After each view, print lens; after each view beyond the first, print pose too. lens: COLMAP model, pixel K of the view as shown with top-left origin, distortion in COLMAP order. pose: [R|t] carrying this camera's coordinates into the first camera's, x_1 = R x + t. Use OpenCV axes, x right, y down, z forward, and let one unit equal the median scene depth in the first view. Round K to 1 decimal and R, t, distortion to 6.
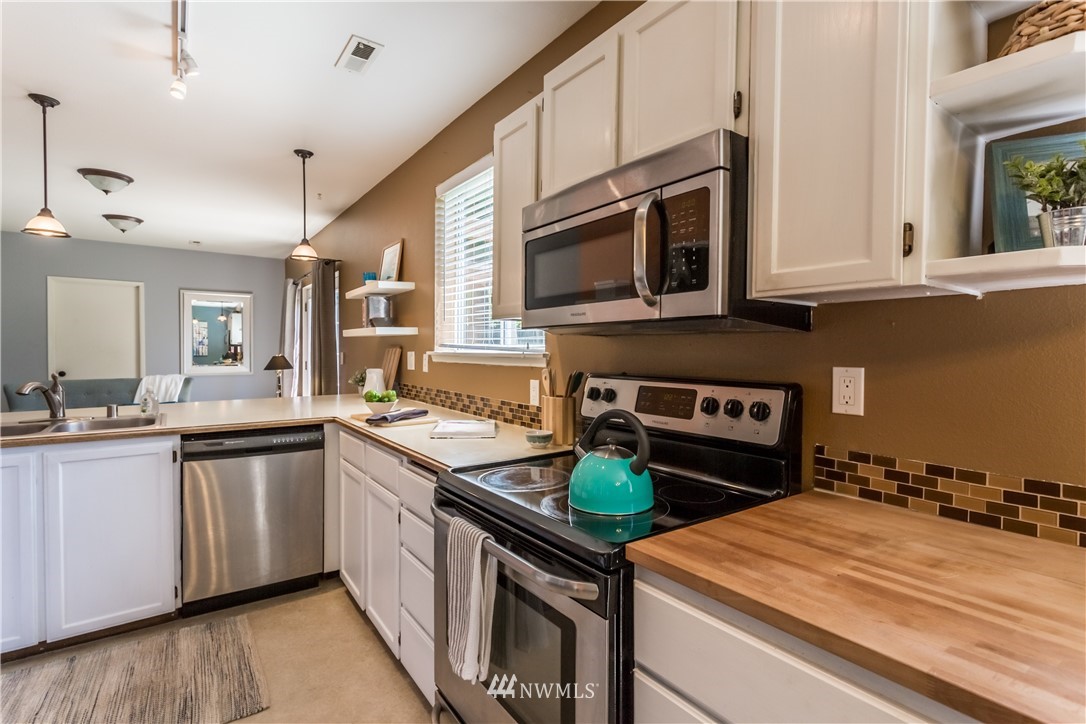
lens RADIAL K [[512.7, 0, 543.0], [0, 512.7, 362.0], [0, 0, 1]] dist [0.000588, 0.000343]
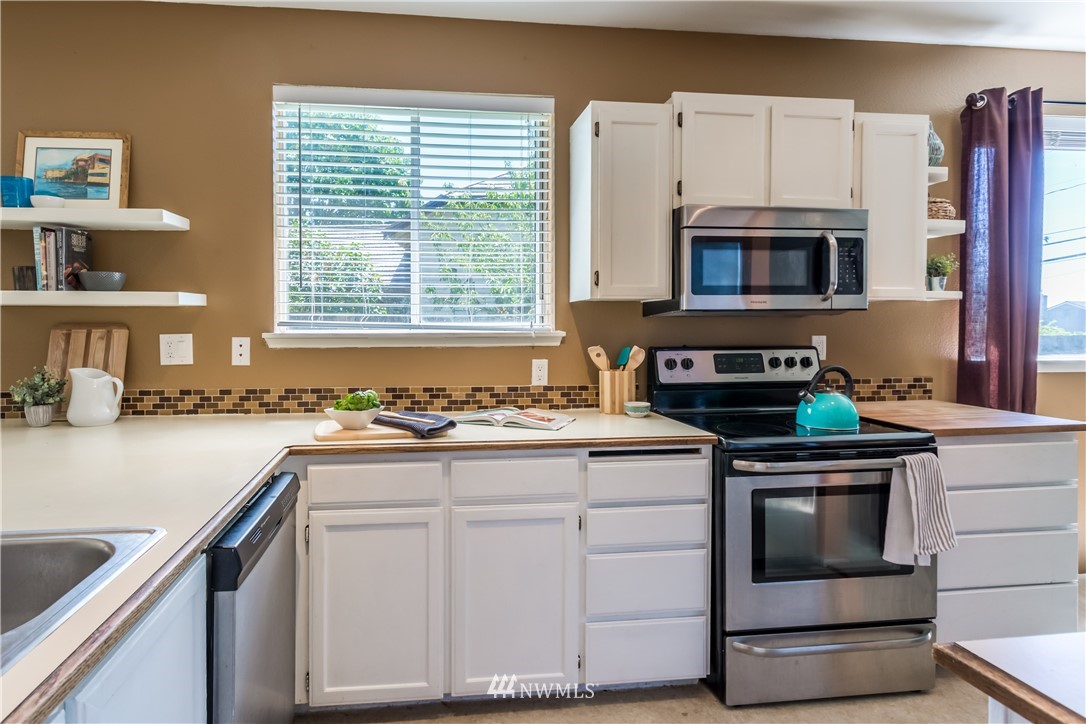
lens RADIAL K [[489.0, 0, 542.3], [0, 489.0, 330.0], [0, 0, 1]] dist [0.014545, -0.000076]
pose [[0.495775, -0.016021, 0.868303, -0.813655], [0.026436, 0.999645, 0.003350, -0.023470], [-0.868049, 0.021293, 0.496022, 0.527506]]
